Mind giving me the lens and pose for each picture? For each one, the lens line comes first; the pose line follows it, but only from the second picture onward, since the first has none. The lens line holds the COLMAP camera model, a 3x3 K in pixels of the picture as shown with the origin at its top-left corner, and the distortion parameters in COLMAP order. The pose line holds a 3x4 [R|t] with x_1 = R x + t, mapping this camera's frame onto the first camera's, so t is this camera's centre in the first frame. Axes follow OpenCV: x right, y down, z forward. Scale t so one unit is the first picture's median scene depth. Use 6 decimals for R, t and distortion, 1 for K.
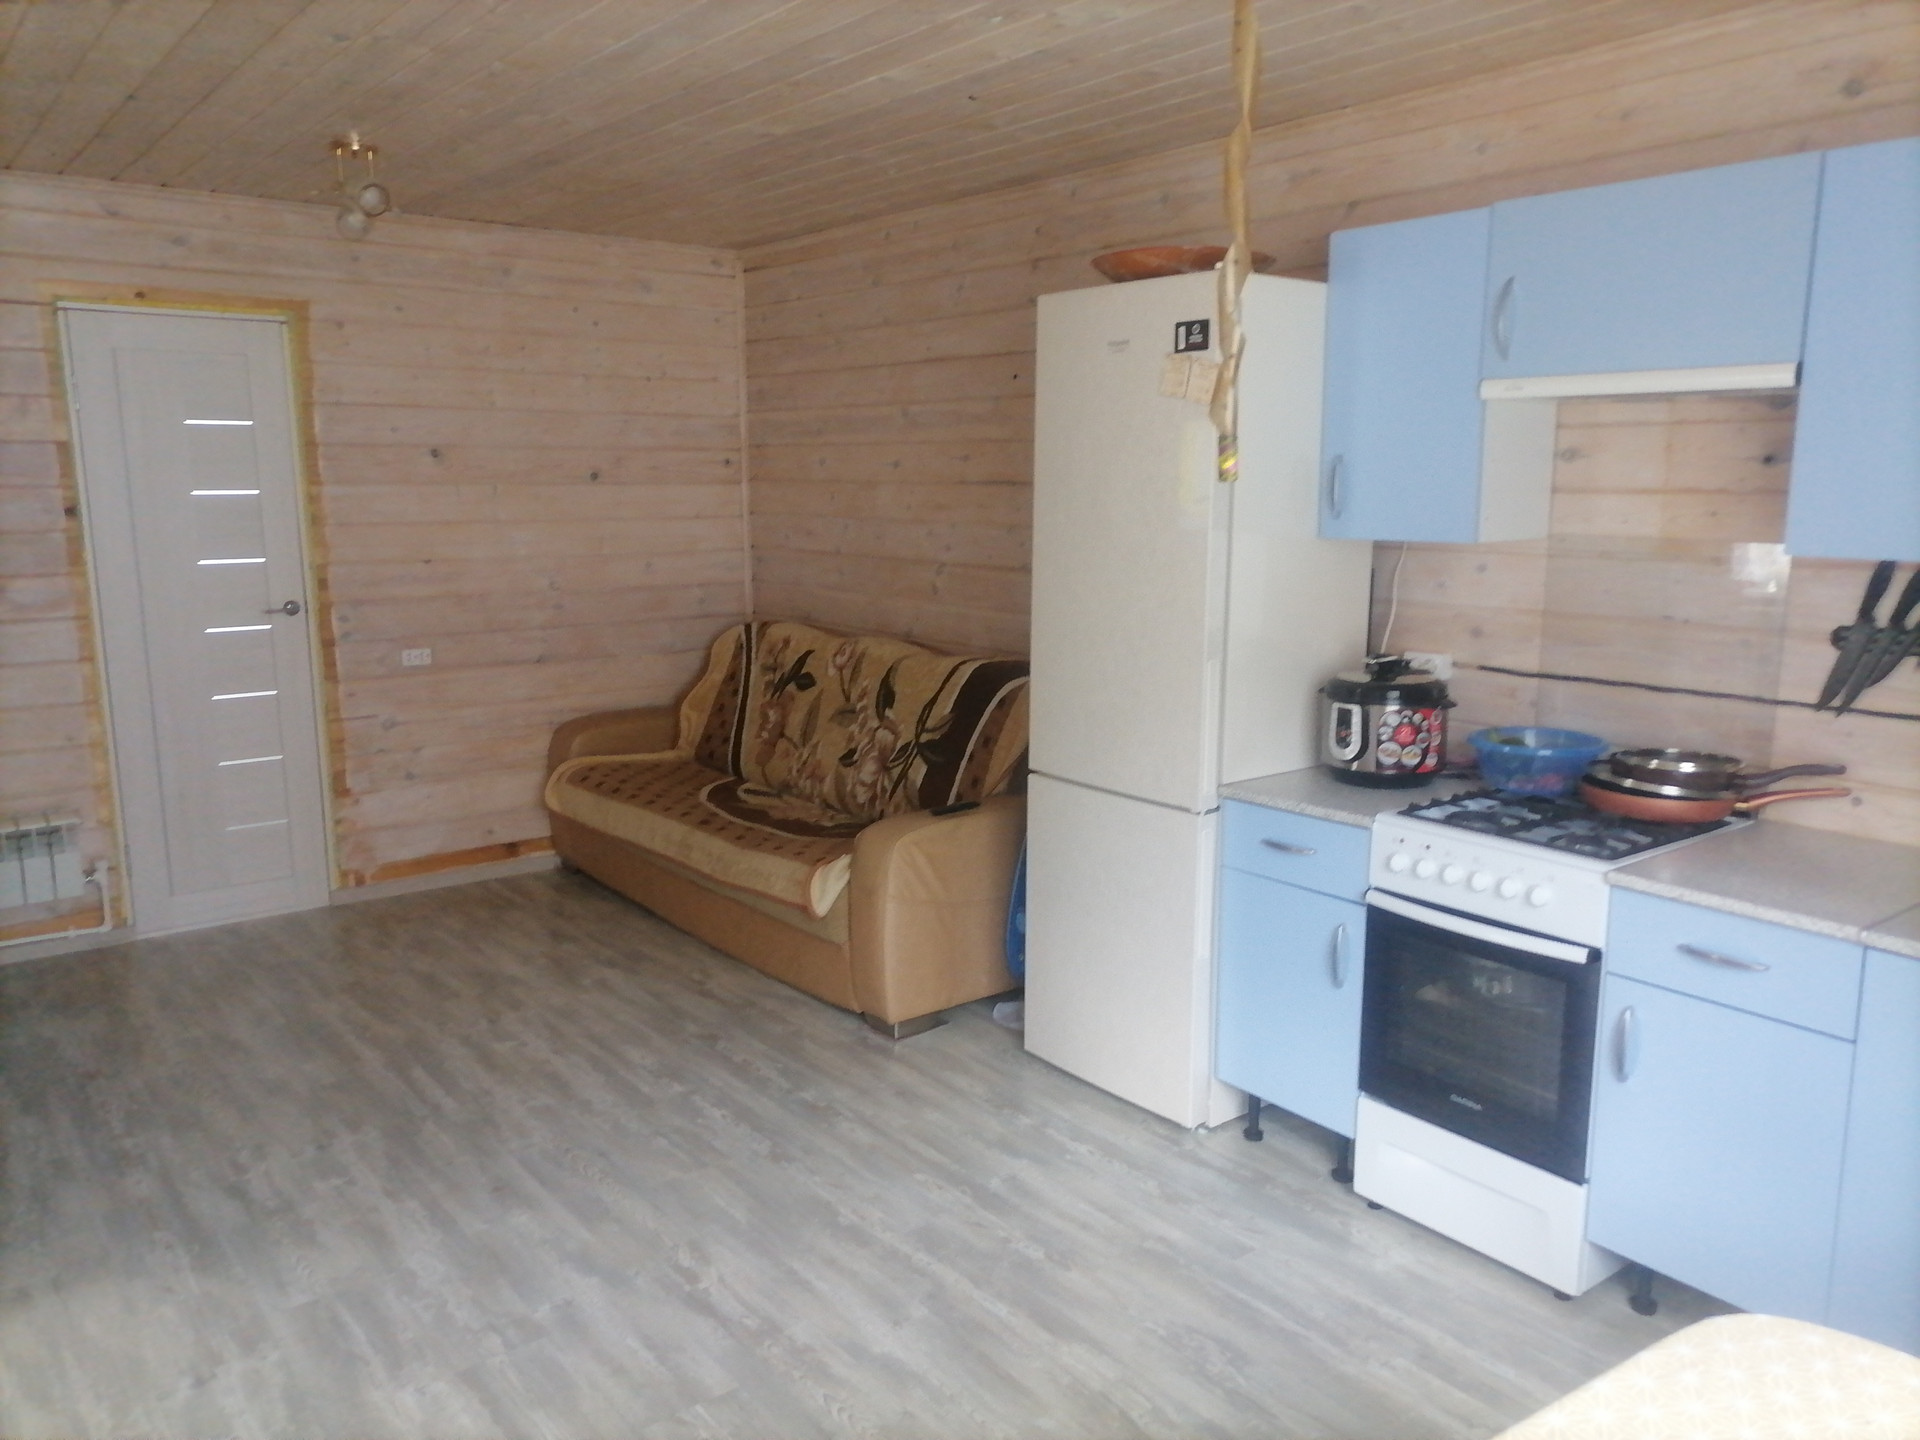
lens RADIAL K [[1424.1, 0, 965.3], [0, 1424.1, 730.9], [0, 0, 1]] dist [0.044458, -0.025511]
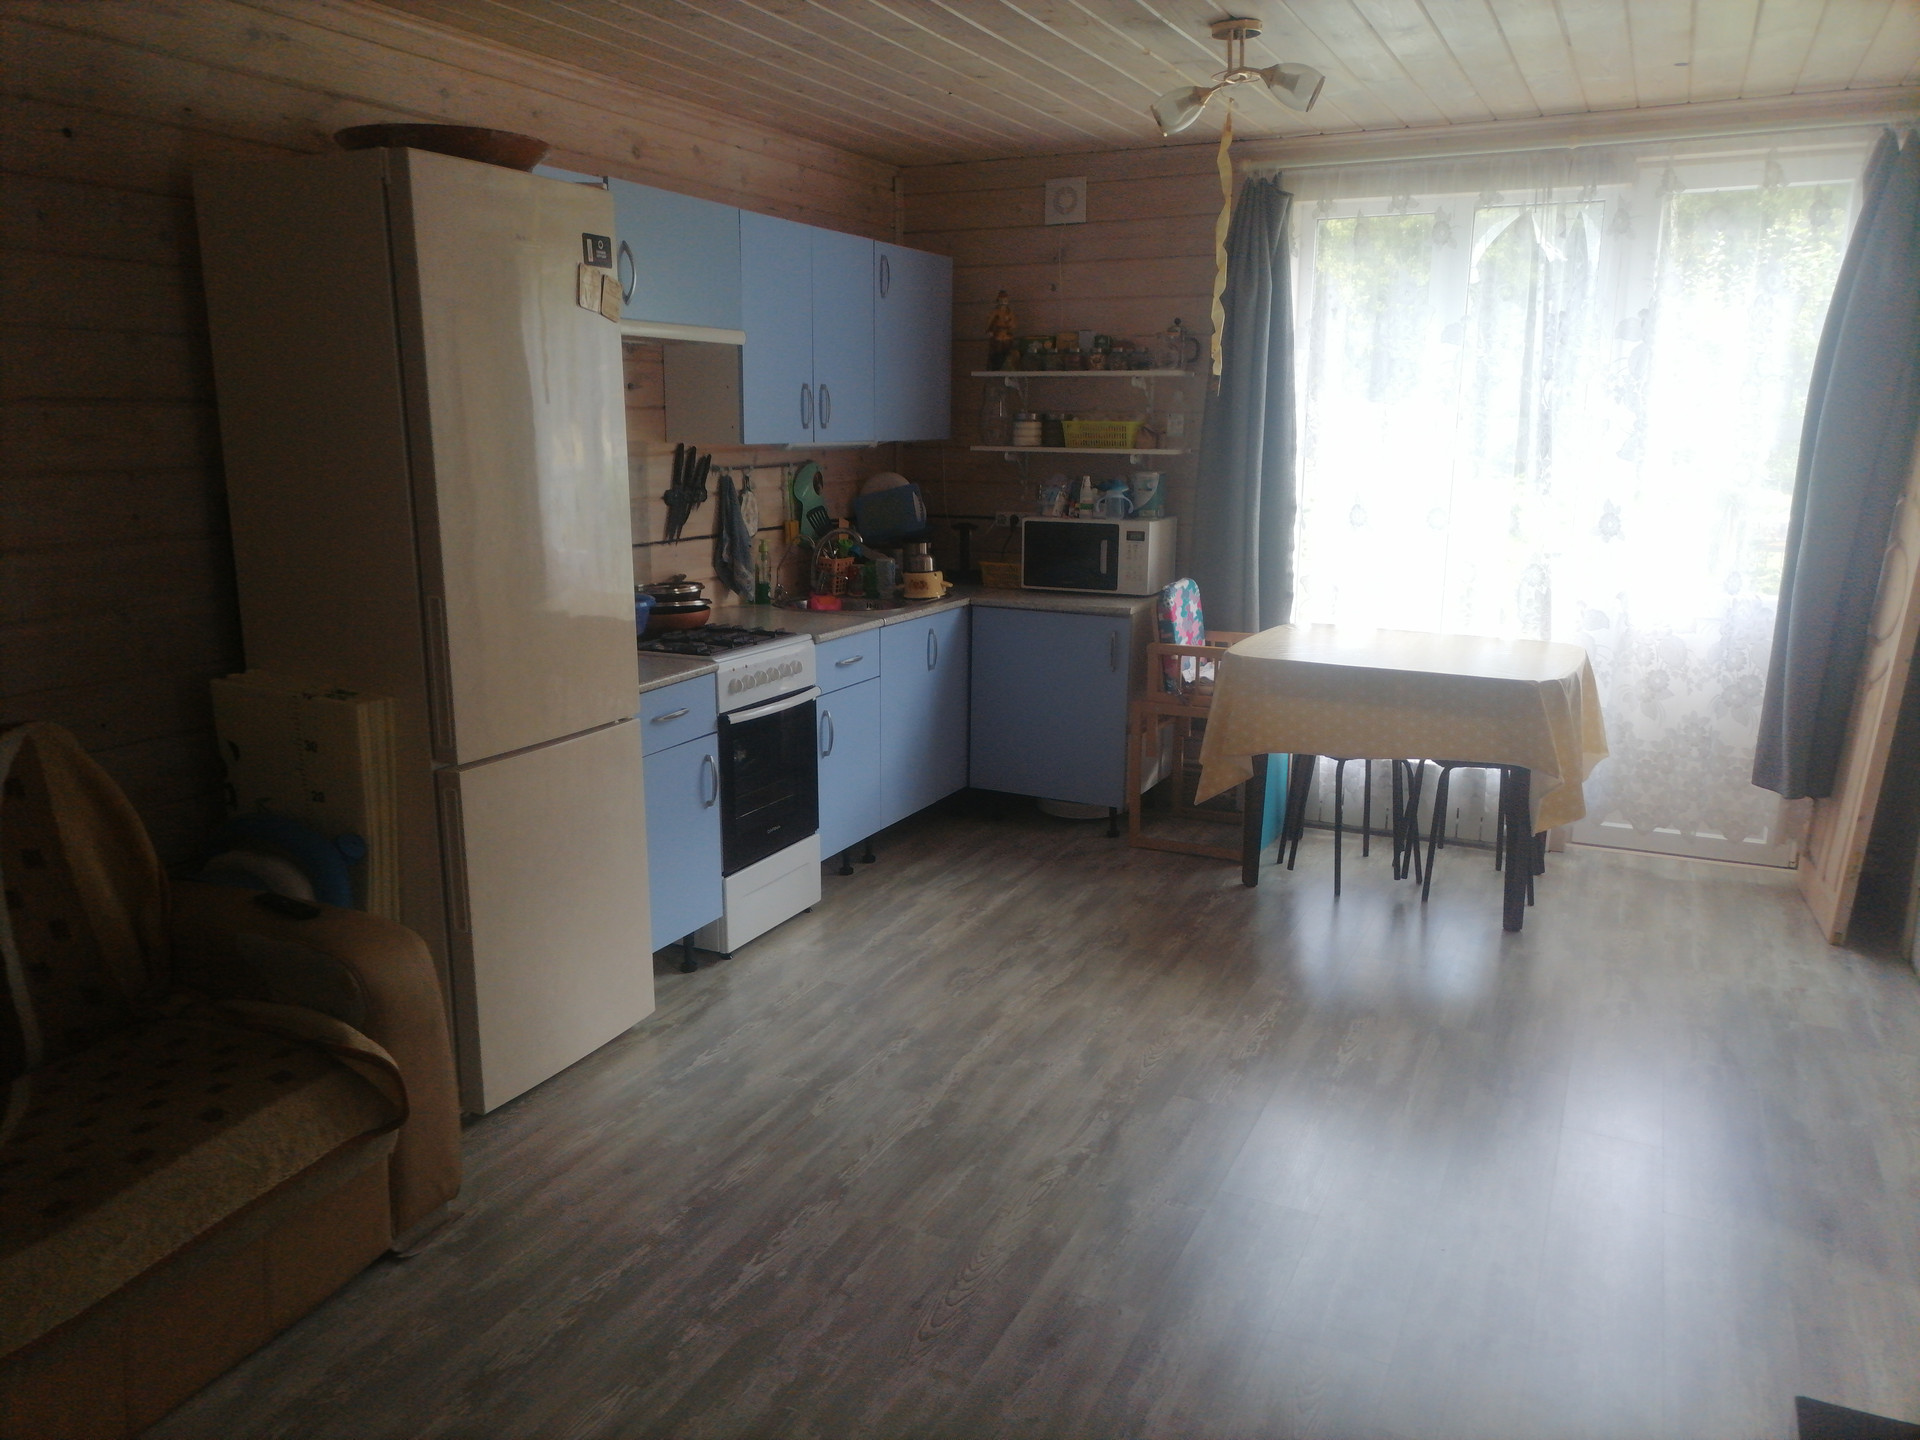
lens RADIAL K [[1420.7, 0, 954.5], [0, 1420.7, 716.6], [0, 0, 1]] dist [0.036581, -0.011773]
pose [[-0.436481, -0.189869, 0.879451, -0.705344], [0.160933, 0.945238, 0.283945, -0.165008], [-0.885203, 0.265469, -0.382022, 0.976873]]
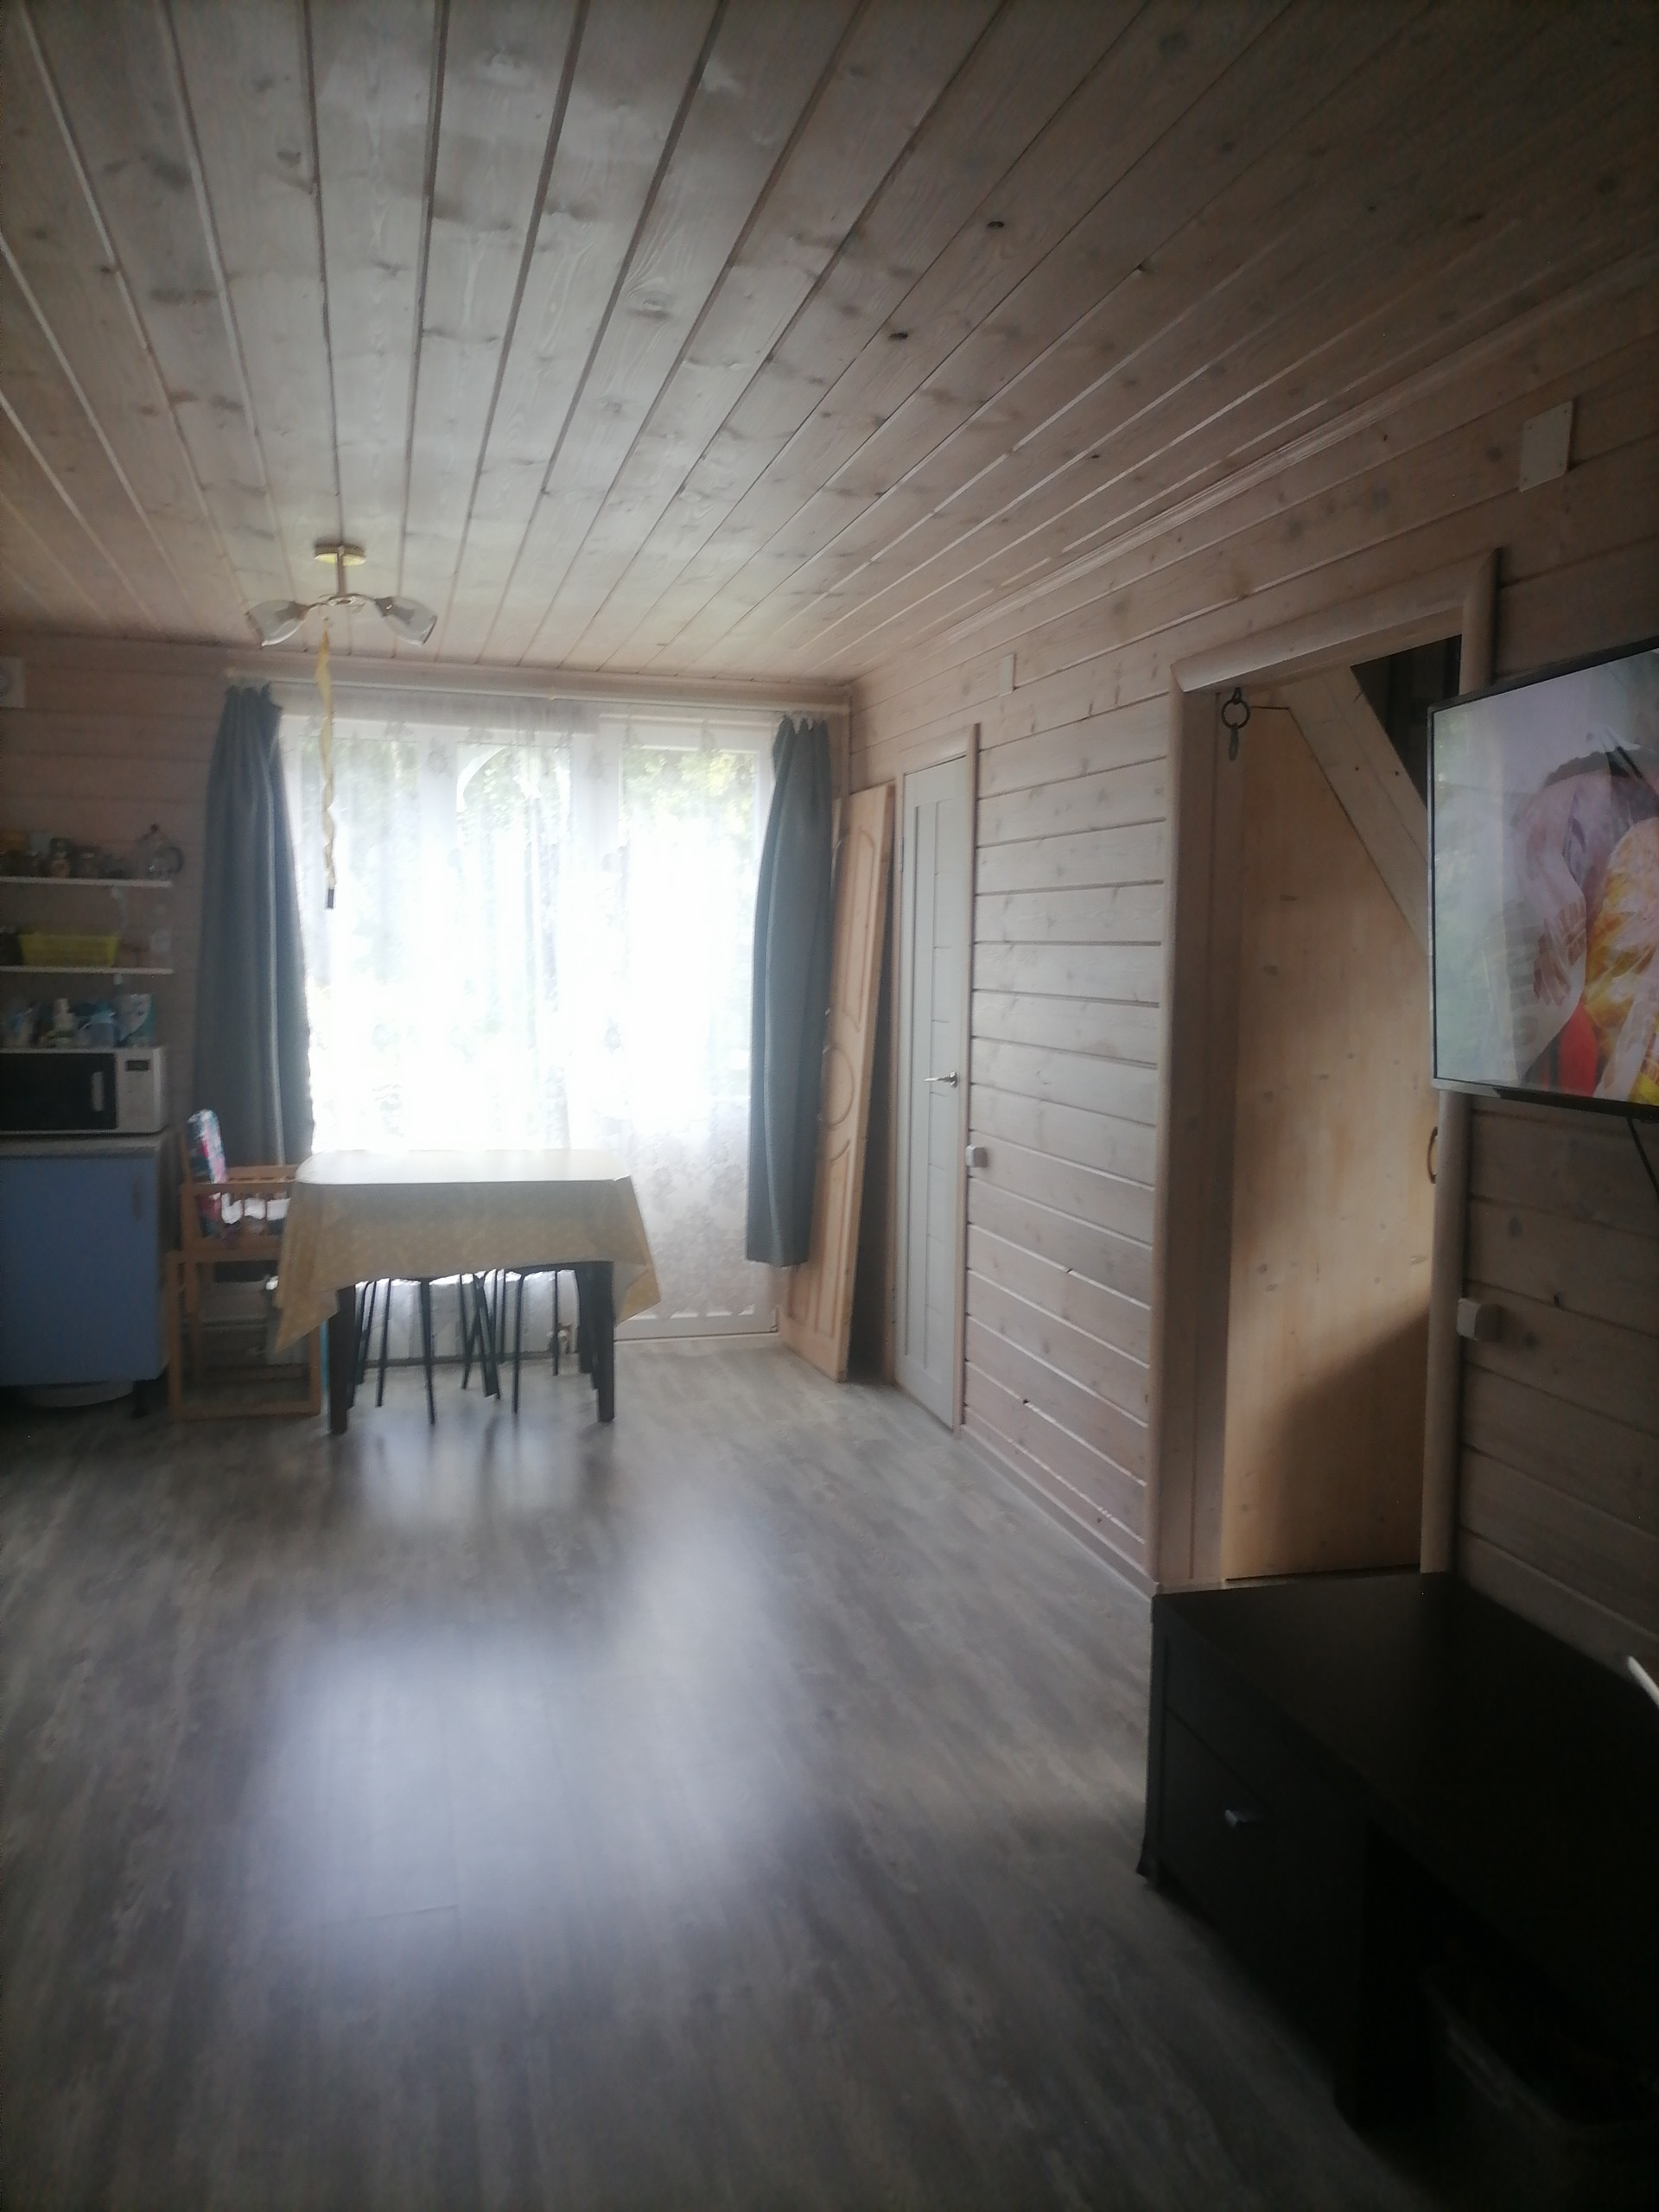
lens RADIAL K [[1640.7, 0, 811.4], [0, 1640.7, 1099.4], [0, 0, 1]] dist [0.044458, -0.025511]
pose [[-0.918136, -0.048888, 0.393239, -0.617049], [0.057798, 0.965227, 0.254944, -0.203851], [-0.392029, 0.256802, -0.883384, 1.248864]]
